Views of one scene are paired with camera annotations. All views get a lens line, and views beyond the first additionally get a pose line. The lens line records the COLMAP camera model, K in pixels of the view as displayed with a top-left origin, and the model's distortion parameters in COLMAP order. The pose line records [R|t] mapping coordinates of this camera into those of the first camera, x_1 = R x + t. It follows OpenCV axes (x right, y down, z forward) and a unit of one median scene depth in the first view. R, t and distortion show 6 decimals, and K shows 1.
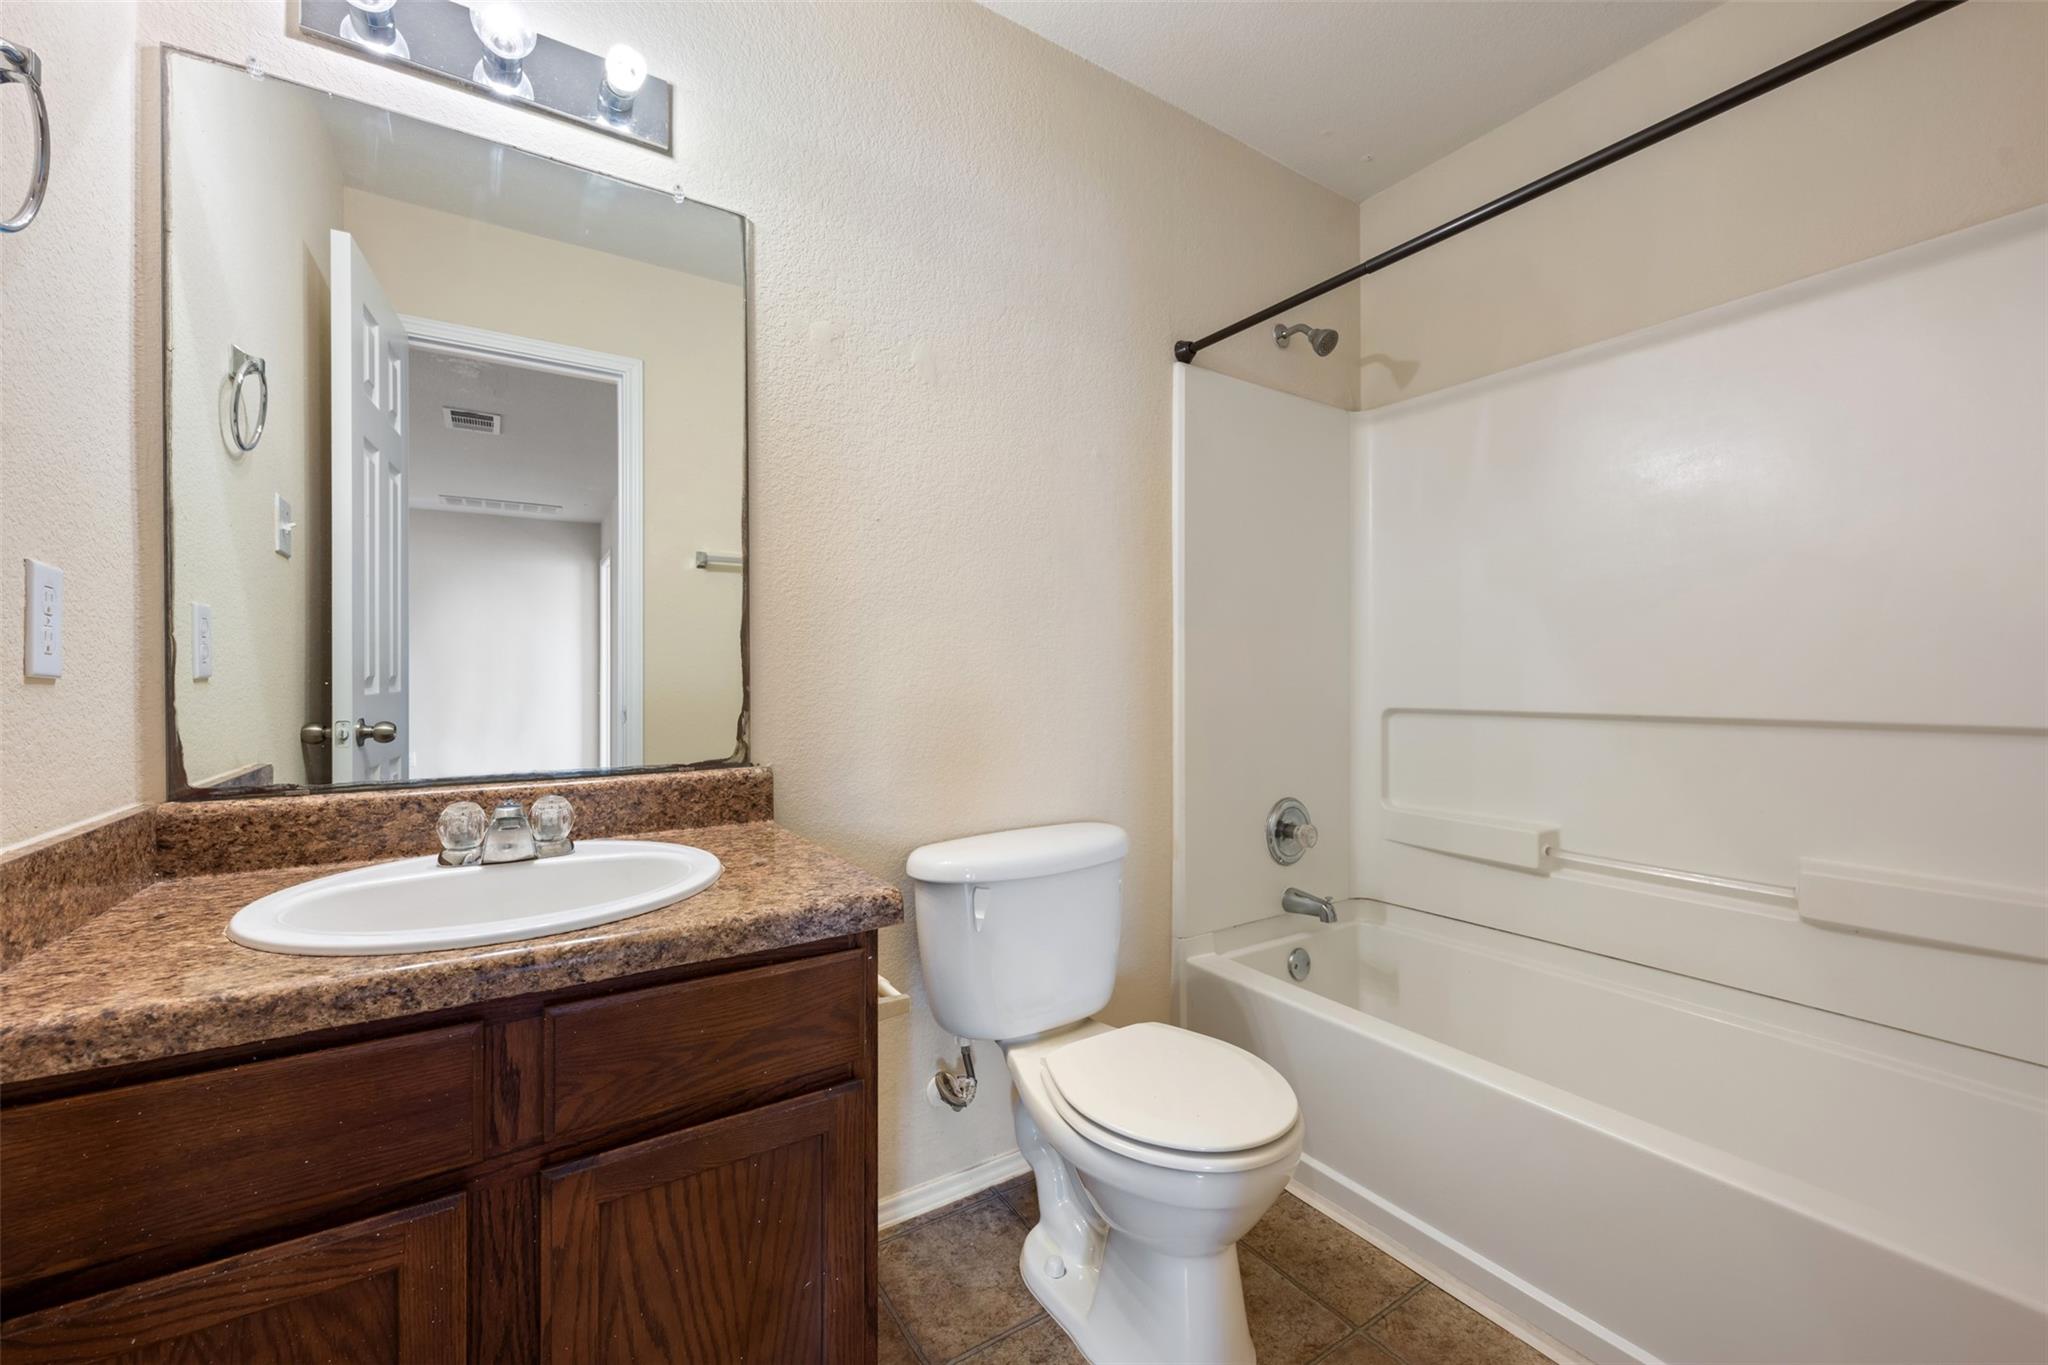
lens RADIAL K [[818.6, 0, 1028.9], [0, 818.6, 678.1], [0, 0, 1]] dist [-0.000530, -0.000073]
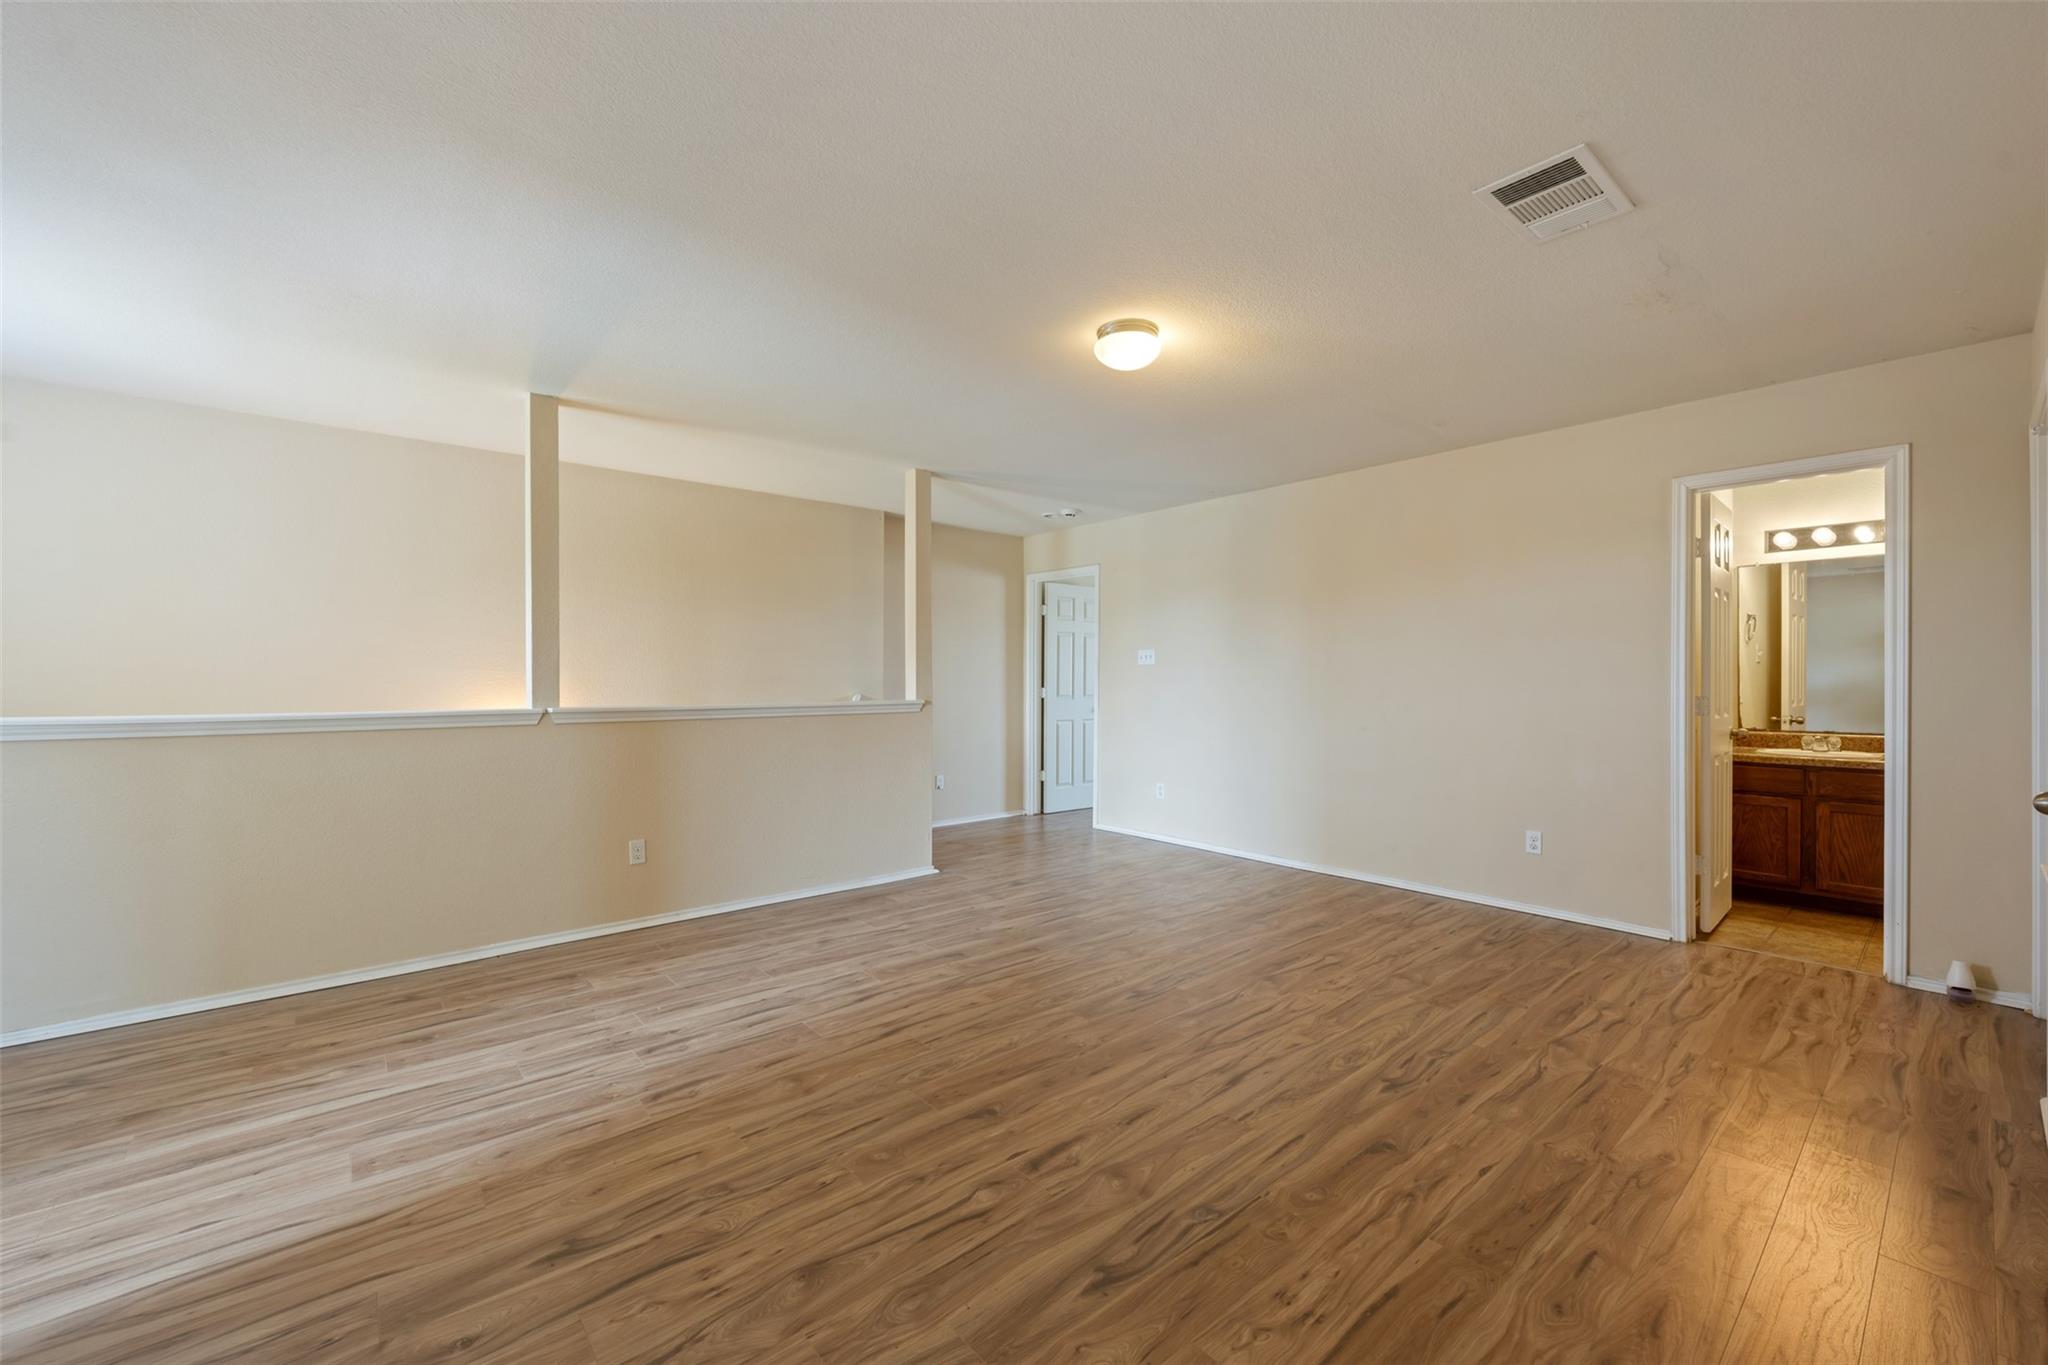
lens RADIAL K [[818.6, 0, 1028.9], [0, 818.6, 678.1], [0, 0, 1]] dist [-0.000530, -0.000073]
pose [[0.113662, 0.005758, -0.993503, 3.136433], [-0.000223, 0.999983, 0.005770, -0.171514], [0.993519, -0.000434, 0.113661, -3.587433]]
